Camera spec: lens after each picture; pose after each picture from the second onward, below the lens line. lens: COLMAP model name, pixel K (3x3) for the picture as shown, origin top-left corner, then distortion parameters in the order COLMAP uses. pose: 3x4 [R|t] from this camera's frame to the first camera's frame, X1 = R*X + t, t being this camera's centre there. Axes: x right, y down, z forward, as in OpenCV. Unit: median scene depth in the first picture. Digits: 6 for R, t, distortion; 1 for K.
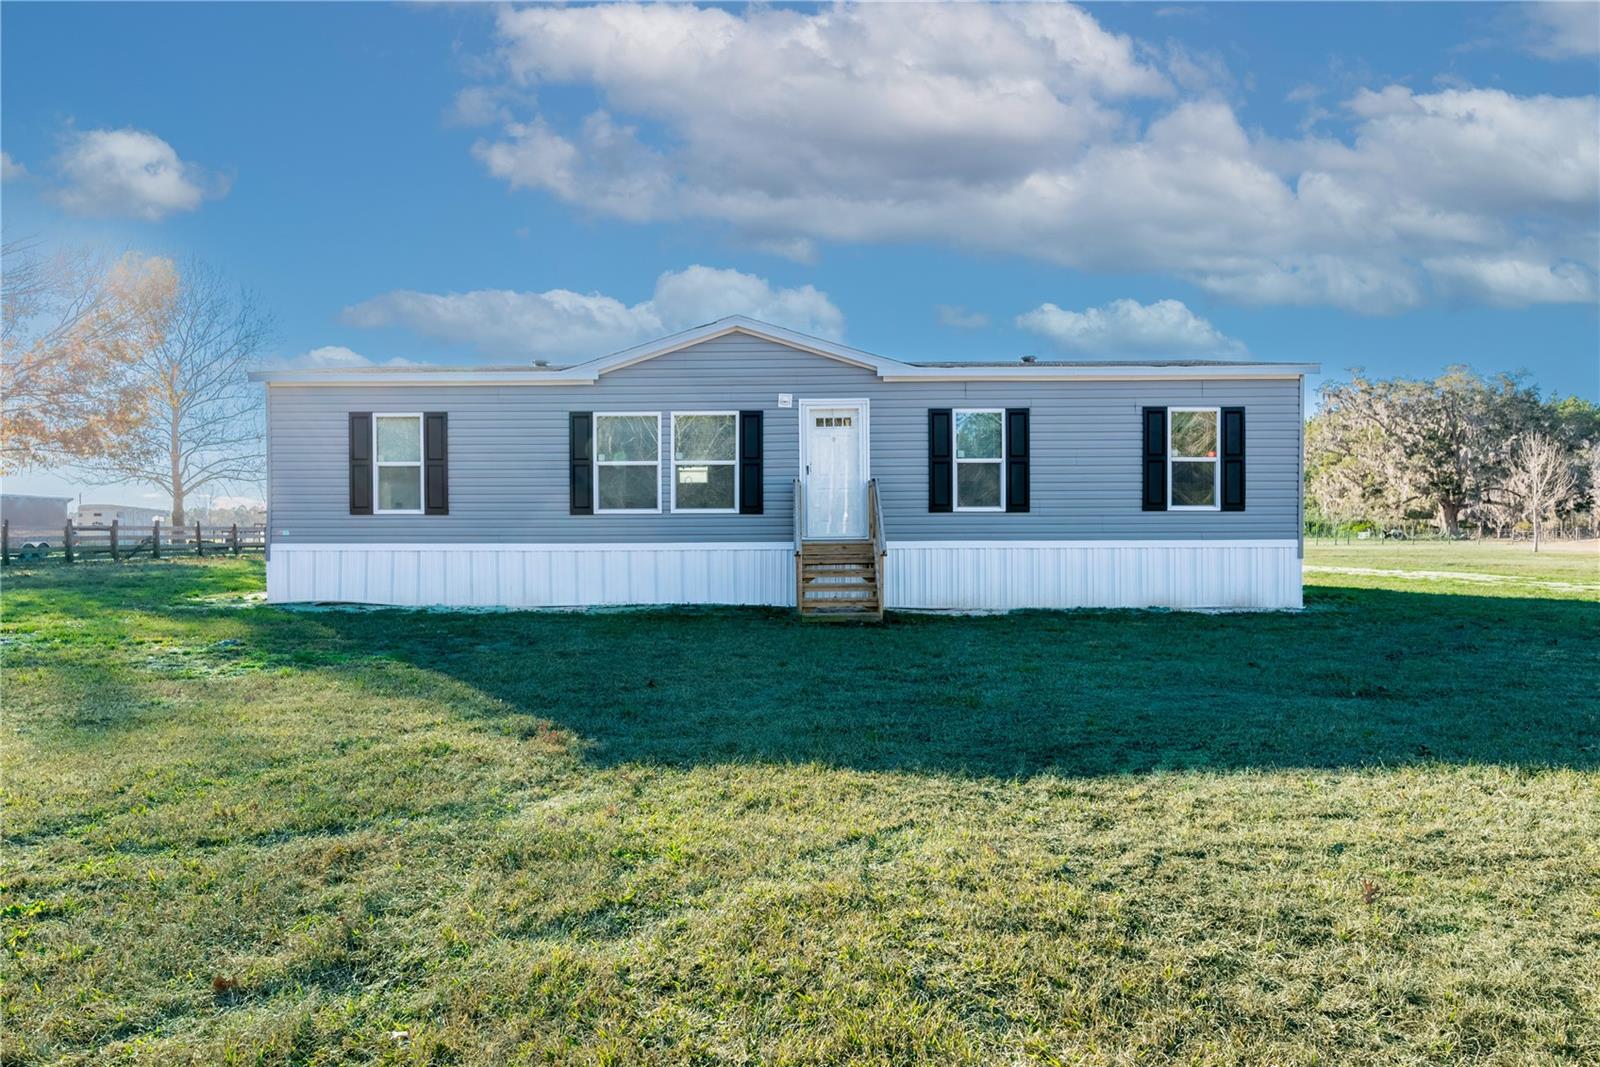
lens RADIAL K [[994.6, 0, 787.8], [0, 994.6, 534.9], [0, 0, 1]] dist [0.000423, 0.000560]
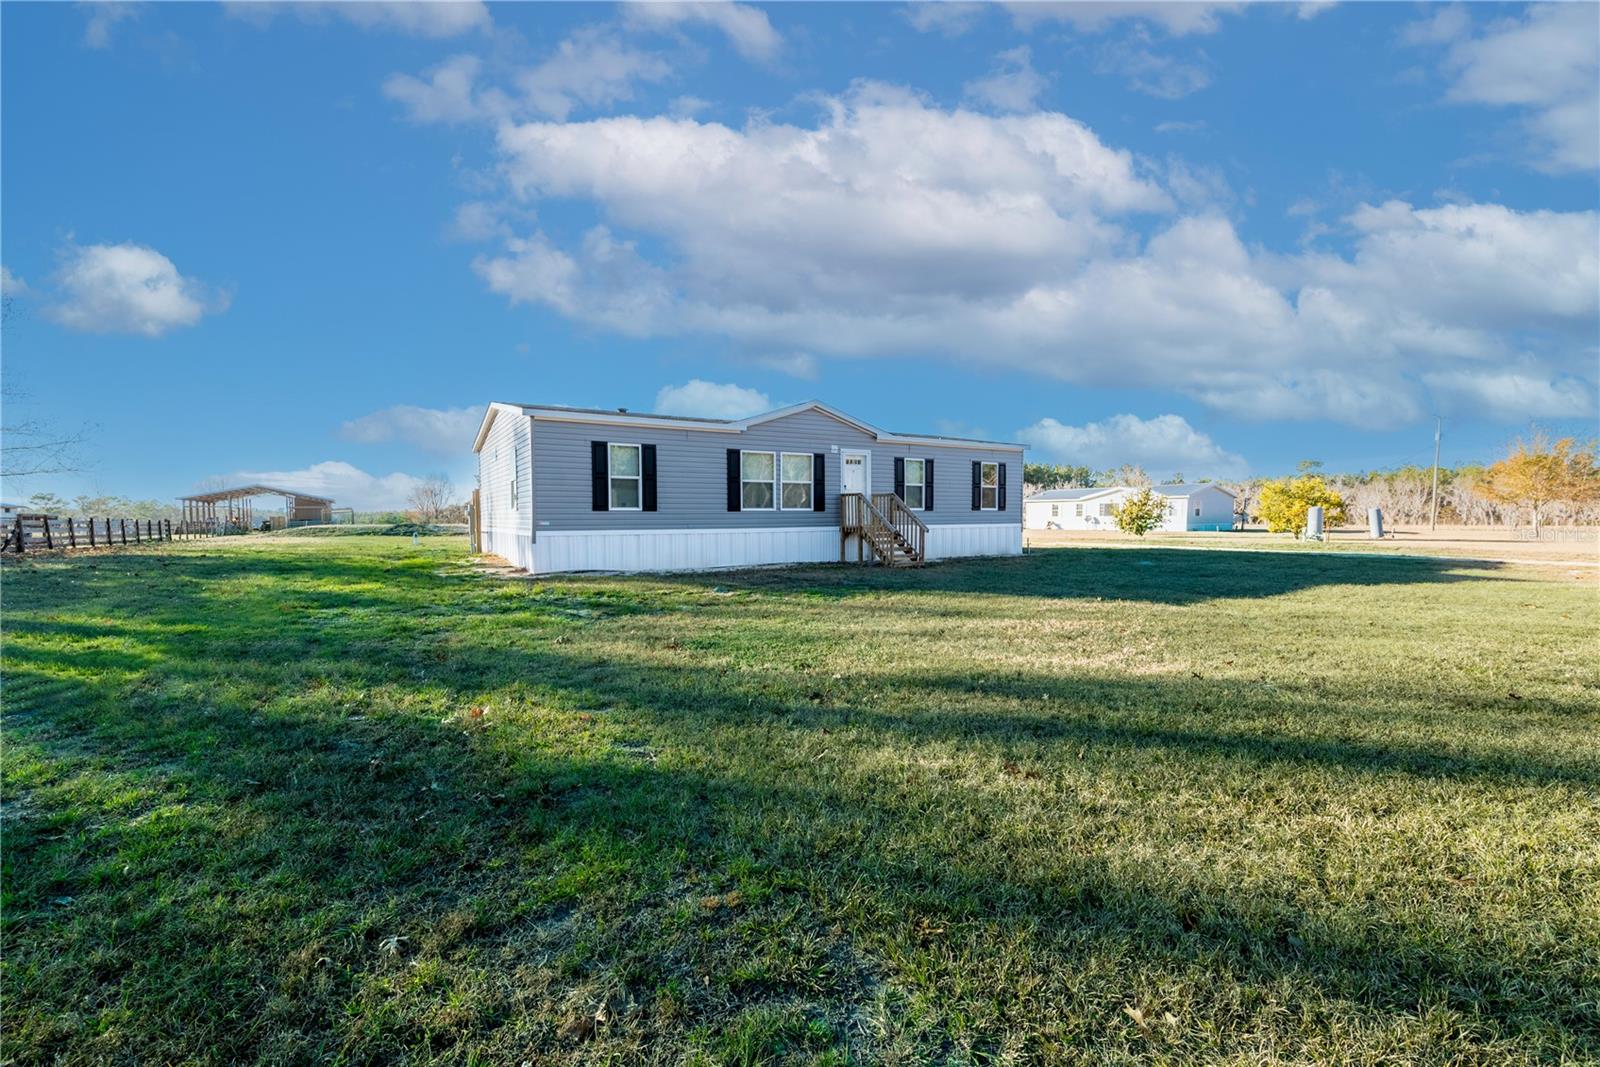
lens RADIAL K [[653.4, 0, 802.2], [0, 653.4, 534.5], [0, 0, 1]] dist [-0.002334, -0.000134]
pose [[0.845373, -0.016986, 0.533907, -0.694609], [0.009918, 0.999821, 0.016105, 0.001830], [-0.534085, -0.008319, 0.845390, 0.017968]]
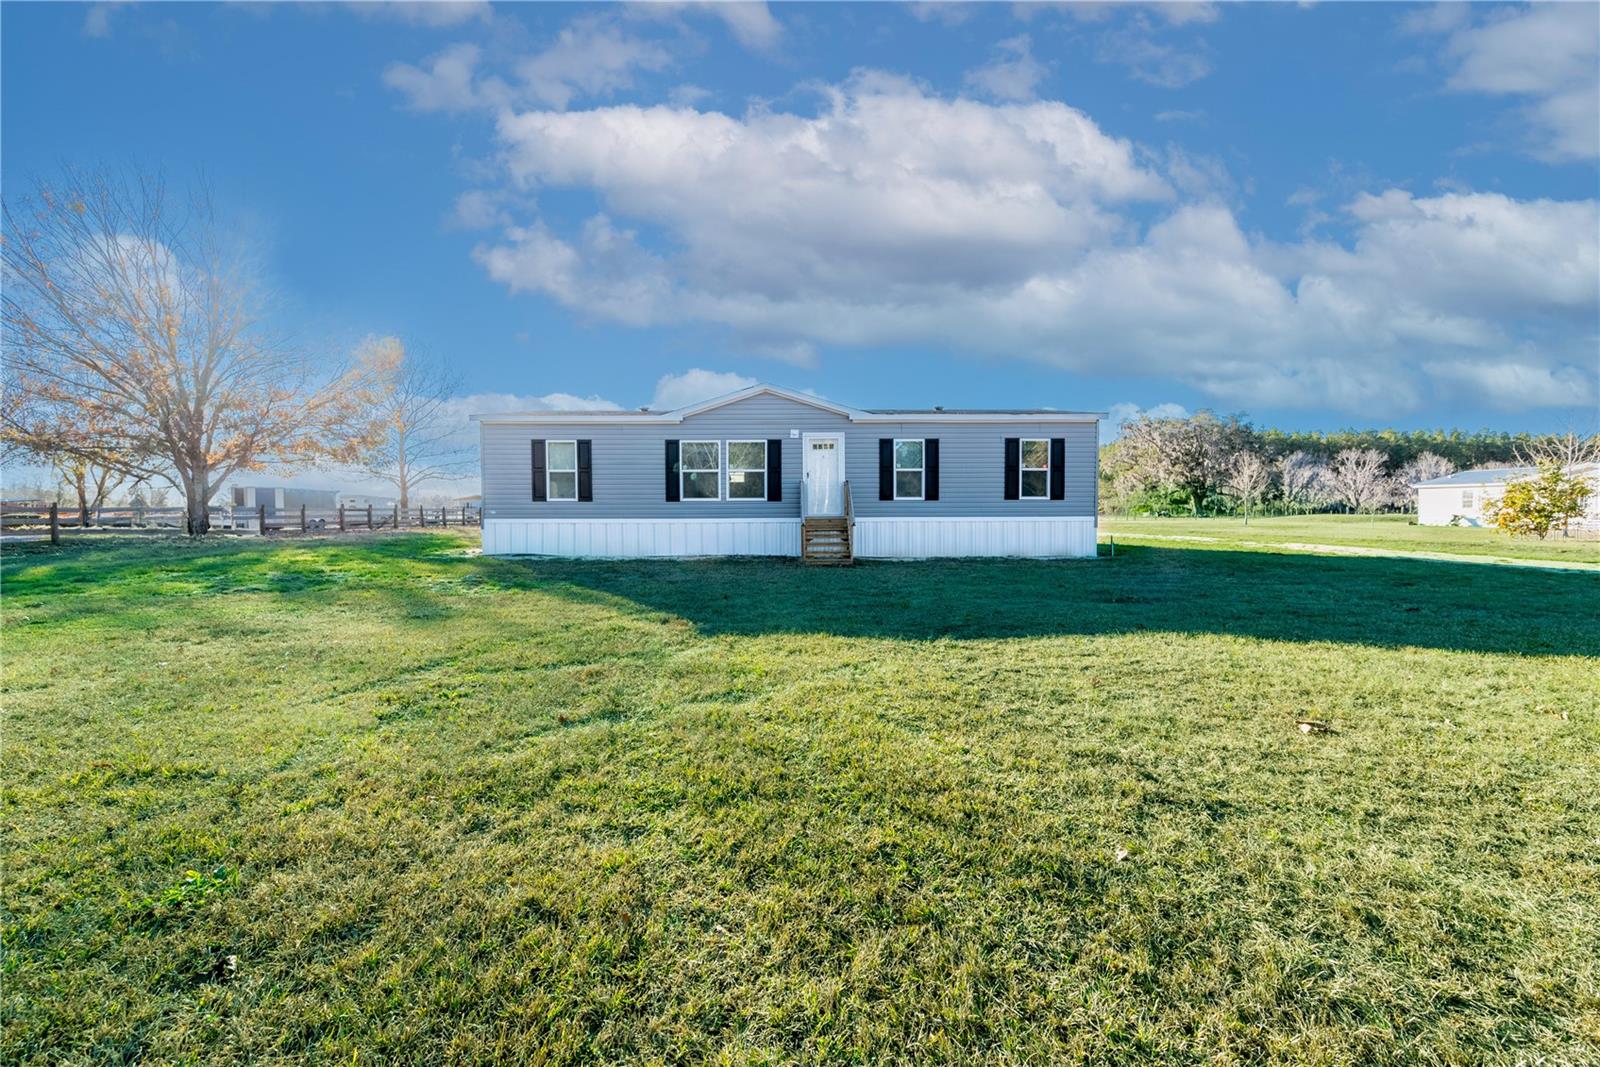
lens RADIAL K [[634.6, 0, 805.4], [0, 634.6, 533.1], [0, 0, 1]] dist [0.002727, 0.000214]
pose [[0.999577, -0.000628, 0.029064, -0.015311], [-0.000234, 0.999560, 0.029648, 0.000954], [-0.029070, -0.029642, 0.999138, -0.075358]]
